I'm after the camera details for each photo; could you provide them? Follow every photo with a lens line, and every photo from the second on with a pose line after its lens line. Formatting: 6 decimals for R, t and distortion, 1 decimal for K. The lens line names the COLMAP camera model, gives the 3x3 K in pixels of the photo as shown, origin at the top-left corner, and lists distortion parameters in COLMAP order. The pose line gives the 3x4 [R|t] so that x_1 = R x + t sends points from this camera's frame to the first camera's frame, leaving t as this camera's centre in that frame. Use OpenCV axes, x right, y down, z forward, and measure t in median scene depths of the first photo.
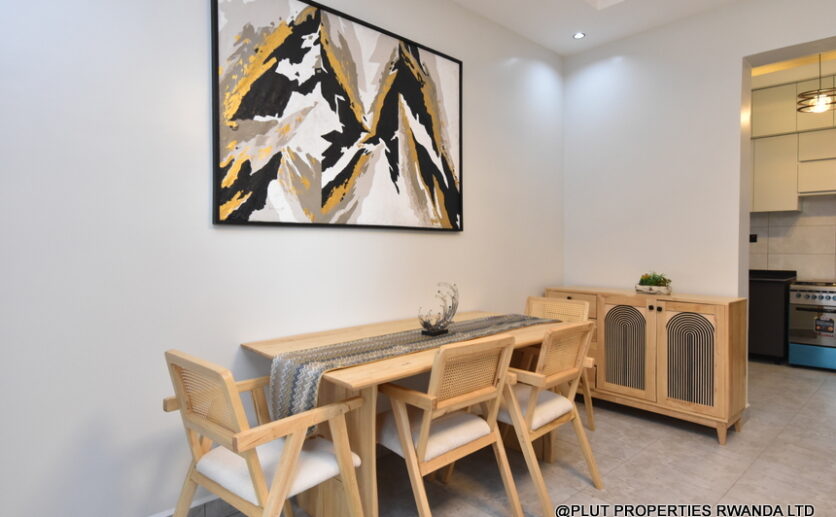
lens RADIAL K [[526.0, 0, 418.9], [0, 526.0, 259.9], [0, 0, 1]] dist [0.000219, -0.002952]
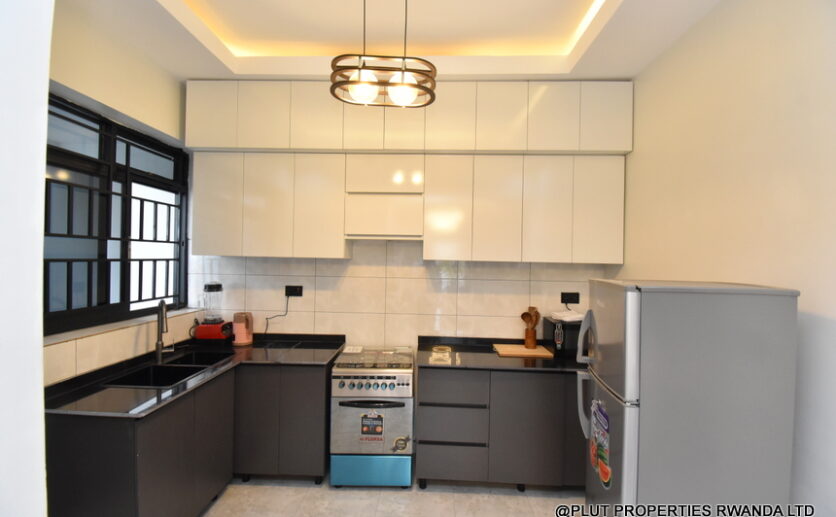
lens RADIAL K [[384.0, 0, 418.1], [0, 384.0, 259.9], [0, 0, 1]] dist [0.001373, 0.000147]
pose [[0.735483, 0.016524, 0.677341, 0.649387], [-0.001302, 0.999735, -0.022975, -0.120210], [-0.677541, 0.016016, 0.735310, 0.804480]]
